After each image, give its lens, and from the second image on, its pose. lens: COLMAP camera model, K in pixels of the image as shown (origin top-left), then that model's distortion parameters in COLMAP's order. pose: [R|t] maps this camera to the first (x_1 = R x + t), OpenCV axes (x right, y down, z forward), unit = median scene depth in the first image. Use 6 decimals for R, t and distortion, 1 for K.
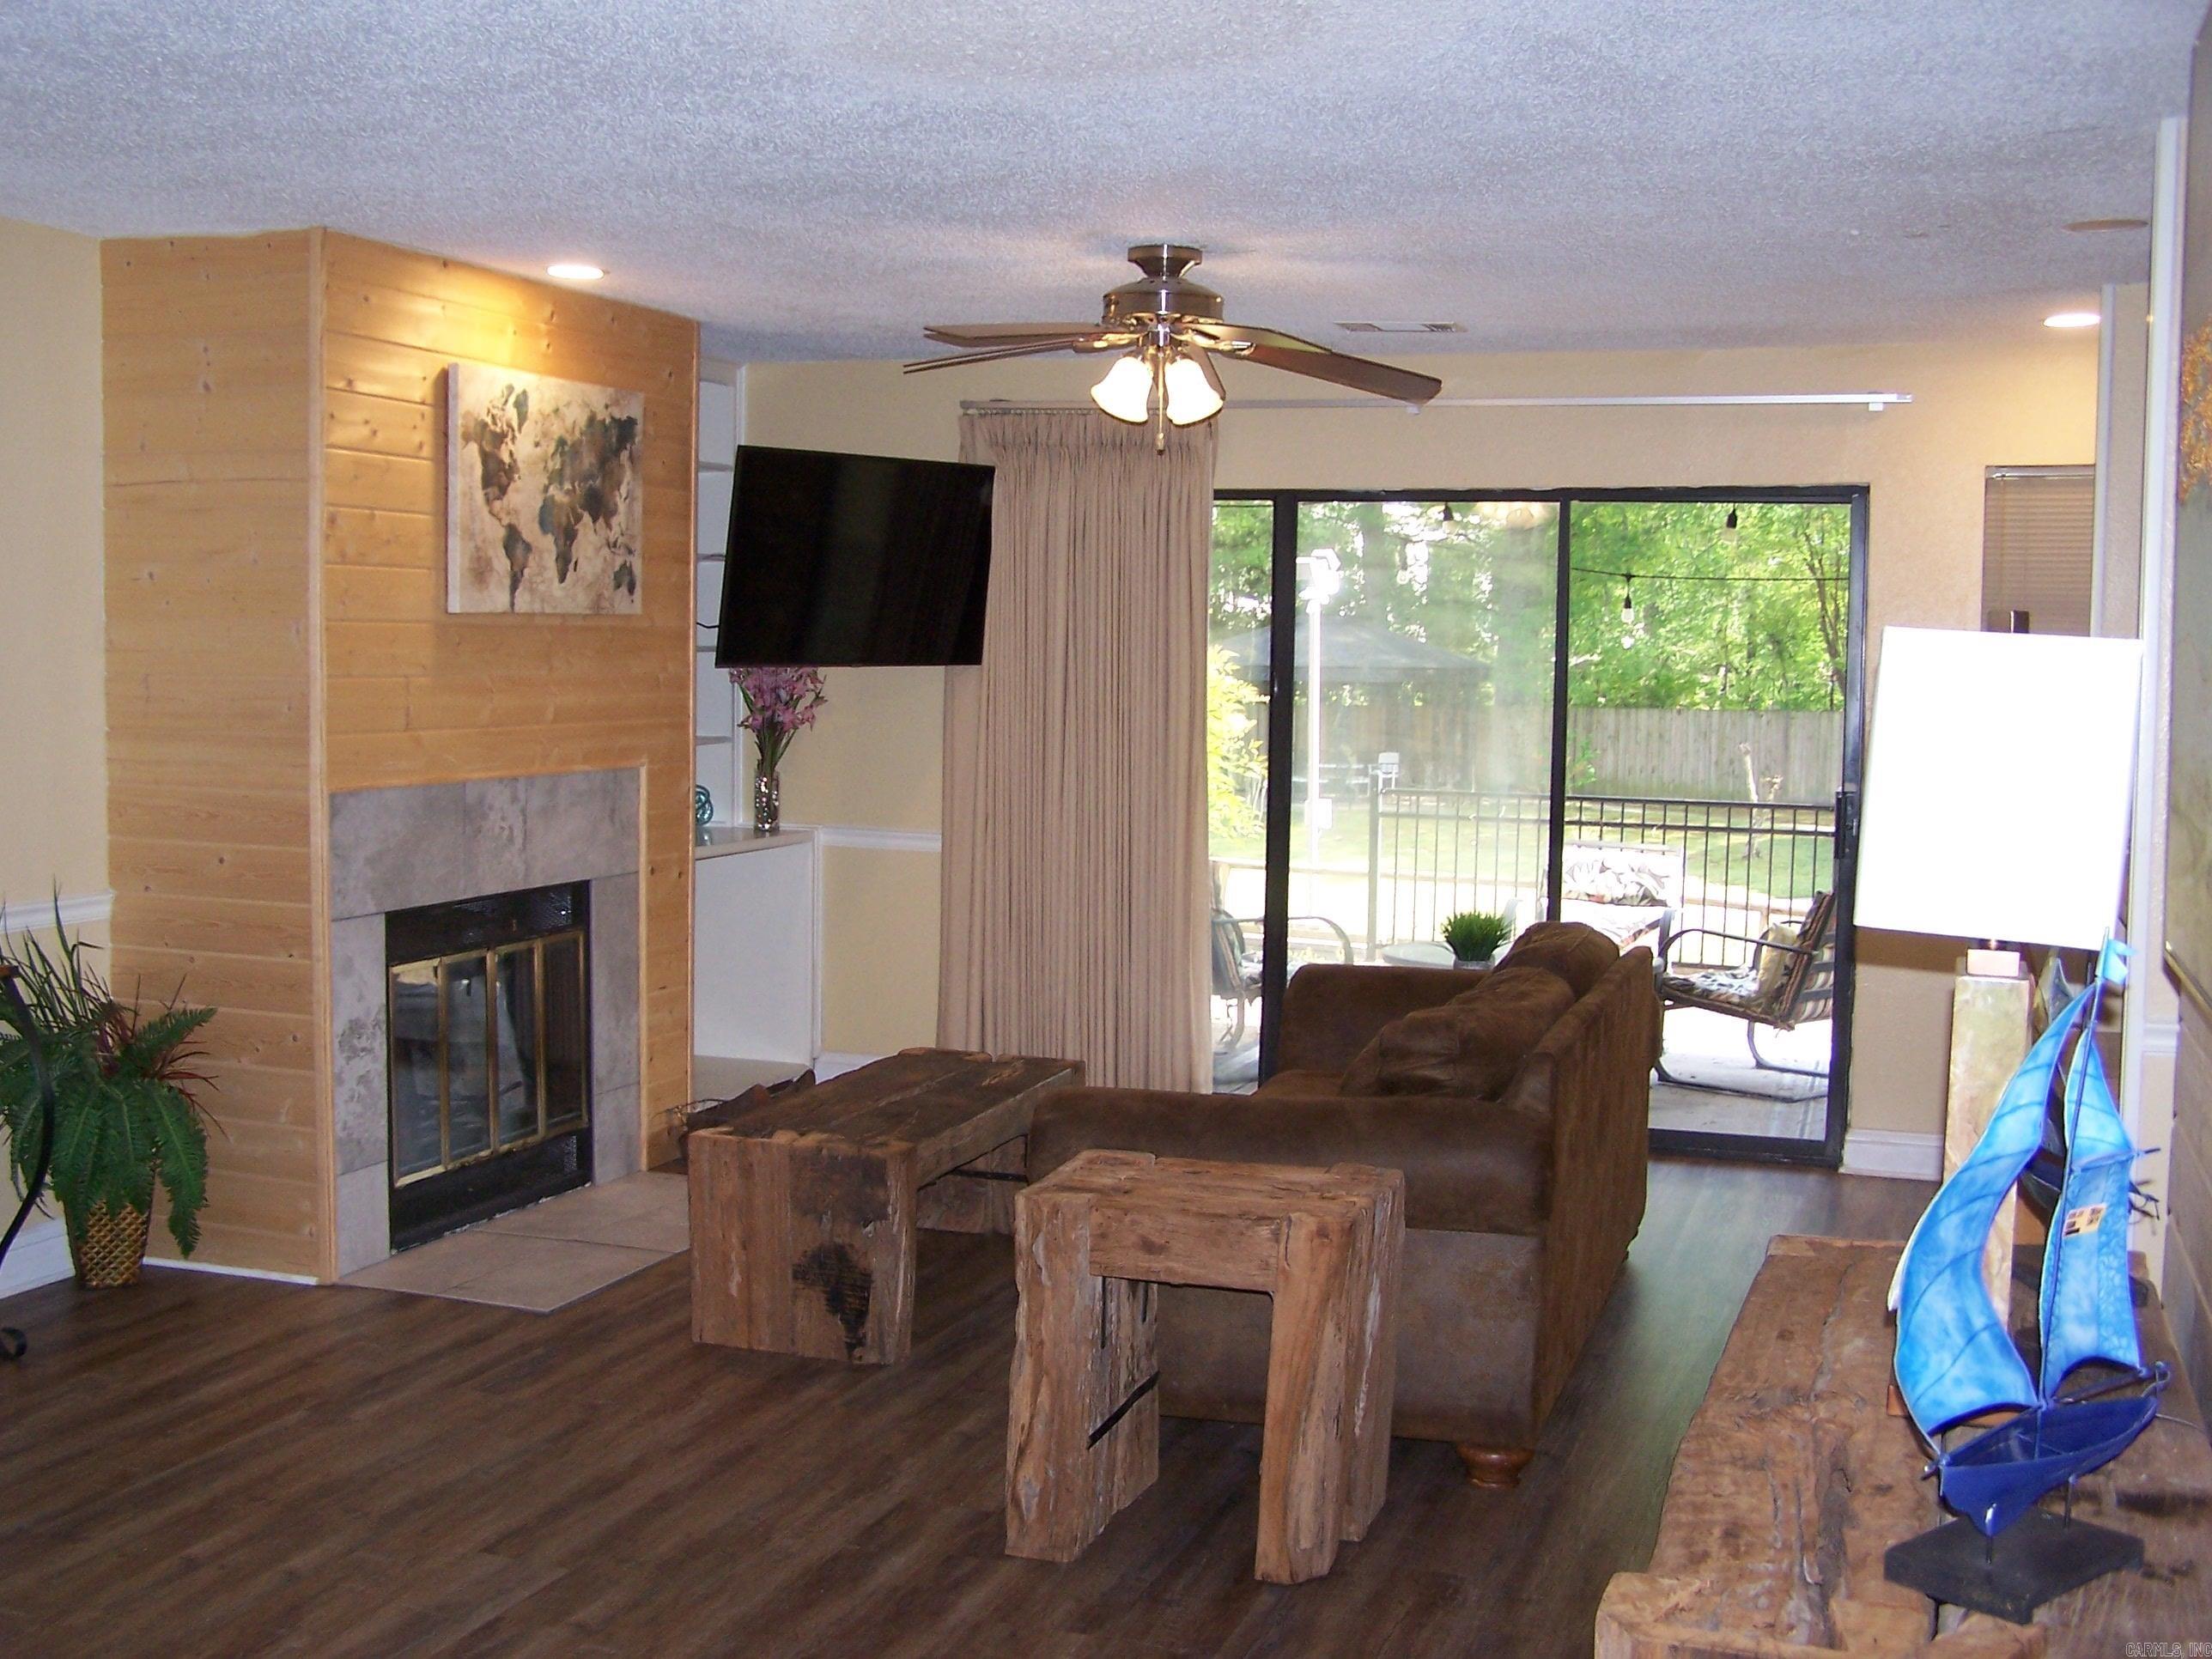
lens RADIAL K [[2482.2, 0, 1040.2], [0, 2482.2, 878.3], [0, 0, 1]] dist [-0.107022, 0.000000]
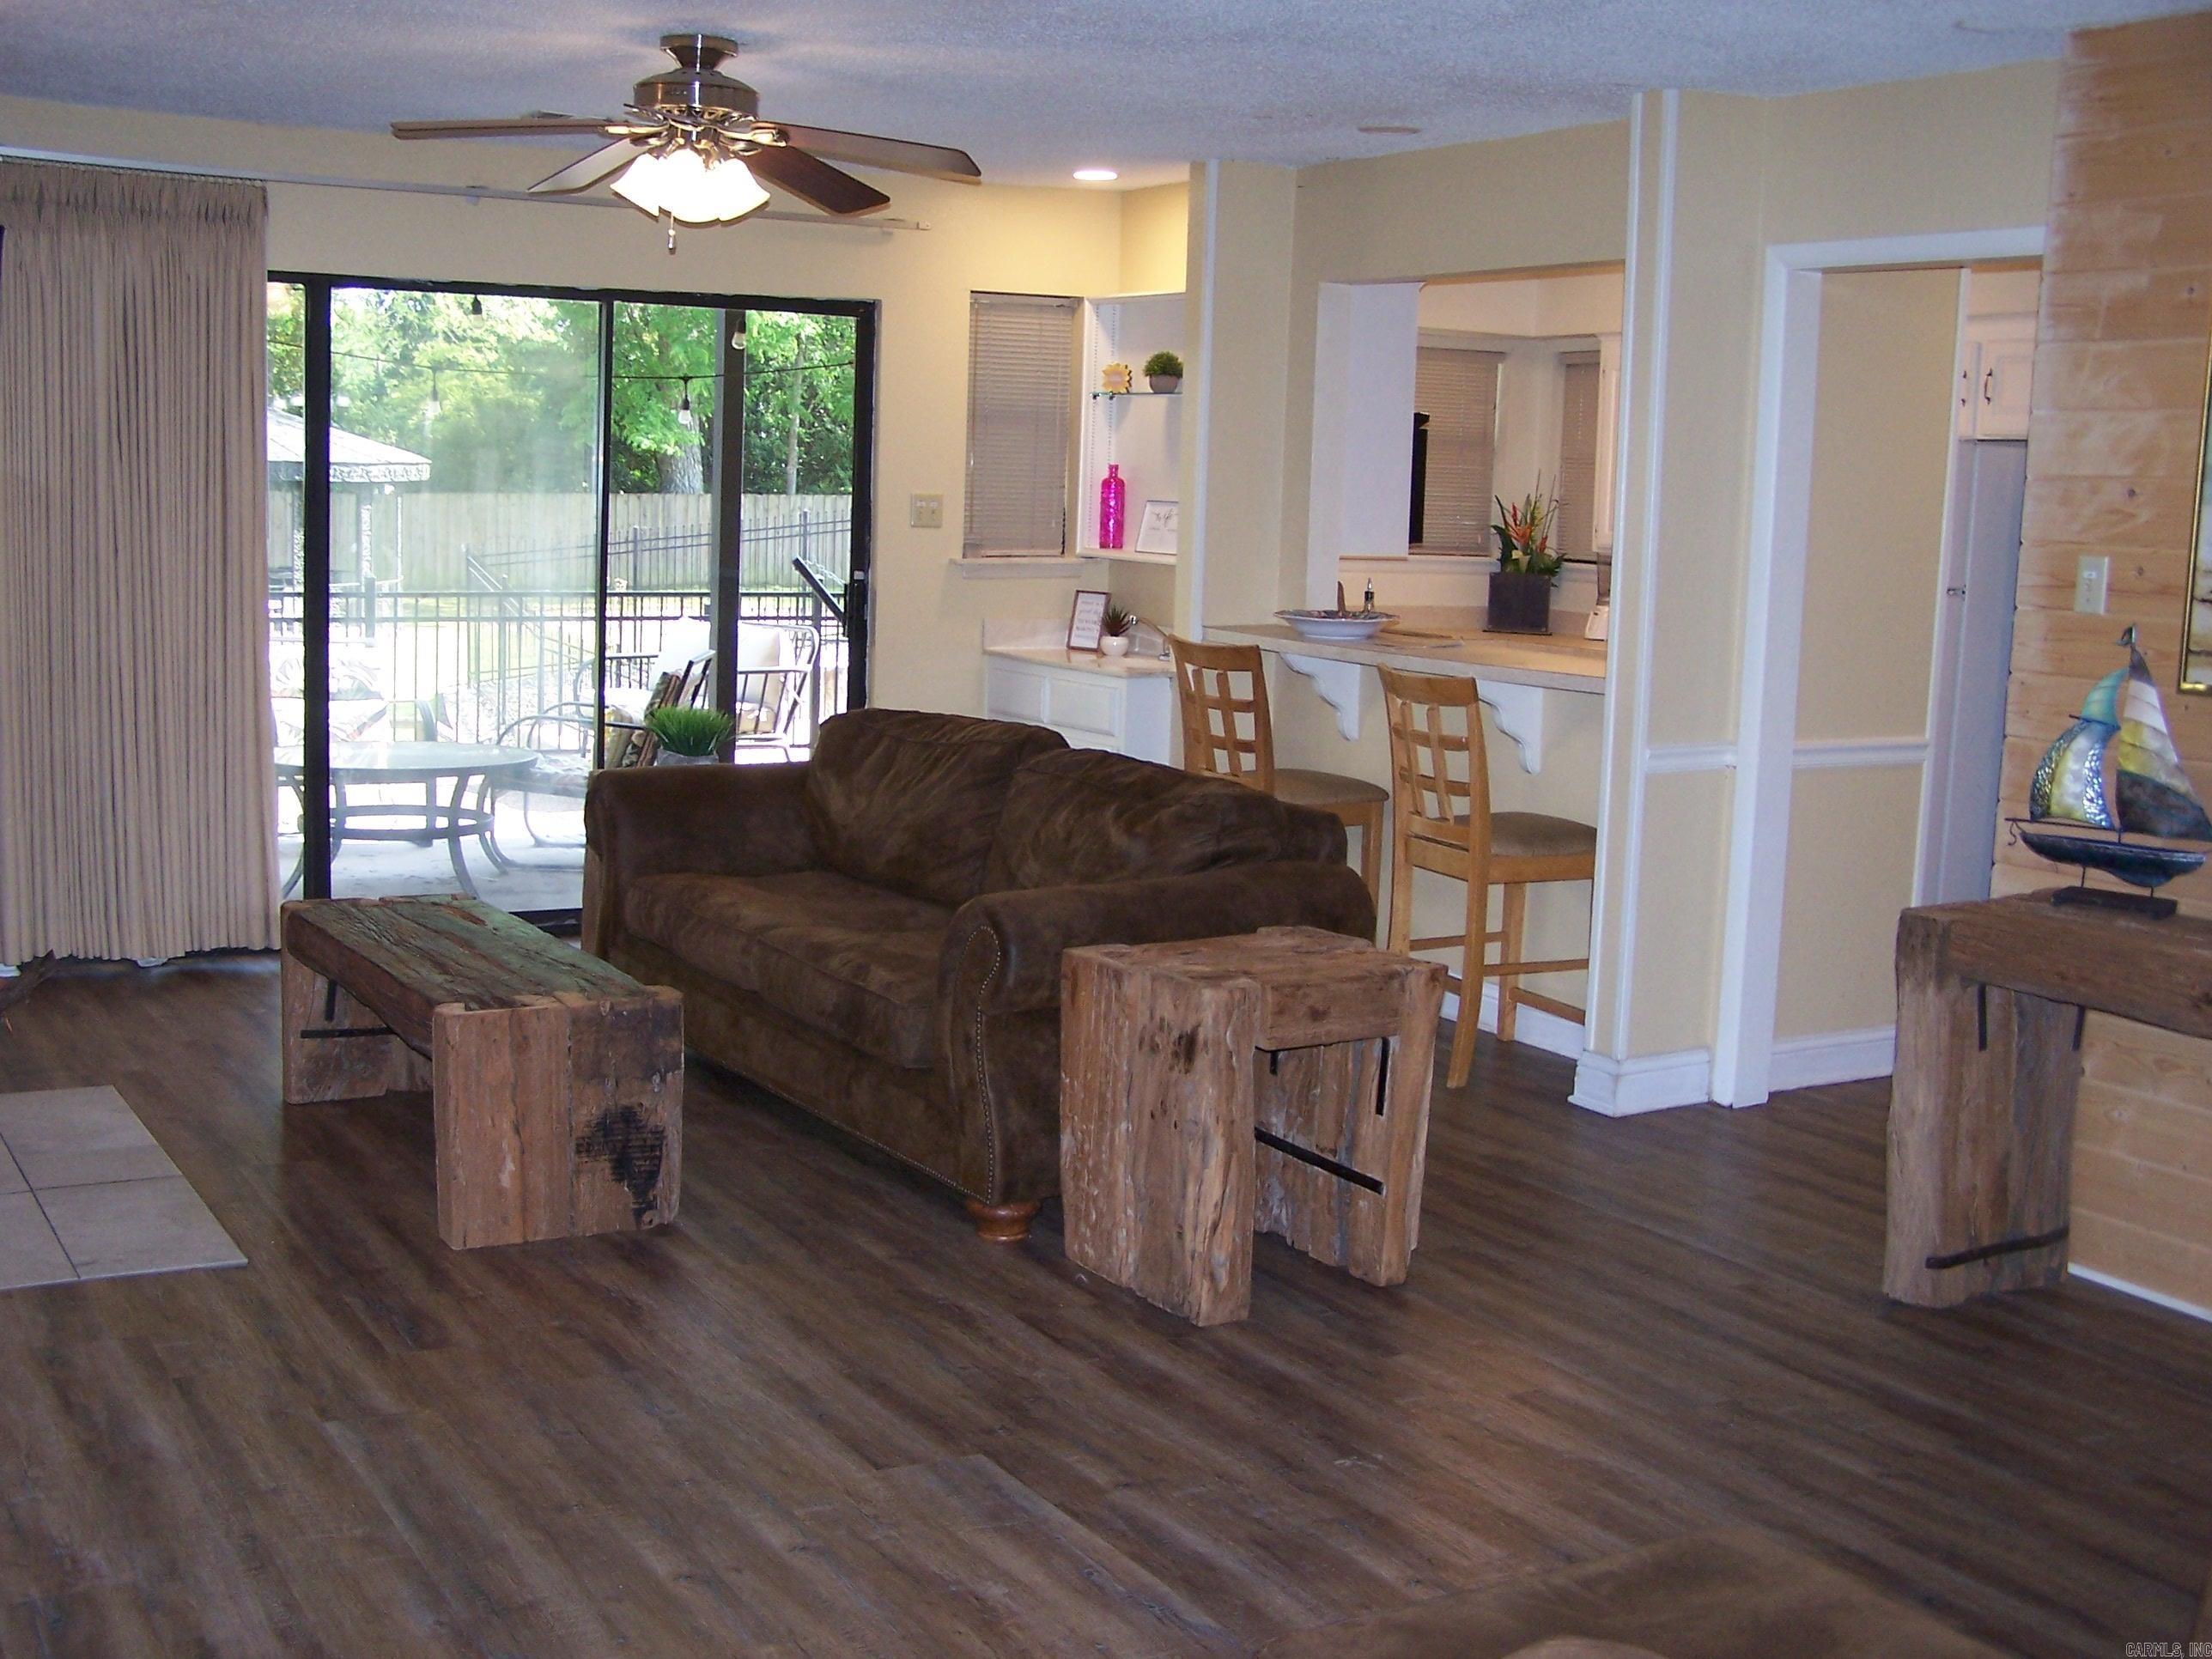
lens RADIAL K [[2482.2, 0, 1041.8], [0, 2482.2, 850.0], [0, 0, 1]] dist [-0.107022, 0.000000]
pose [[0.650279, -0.107825, 0.752004, -0.746084], [0.047199, 0.993698, 0.101666, -0.037504], [-0.758227, -0.030618, 0.651271, 0.320876]]
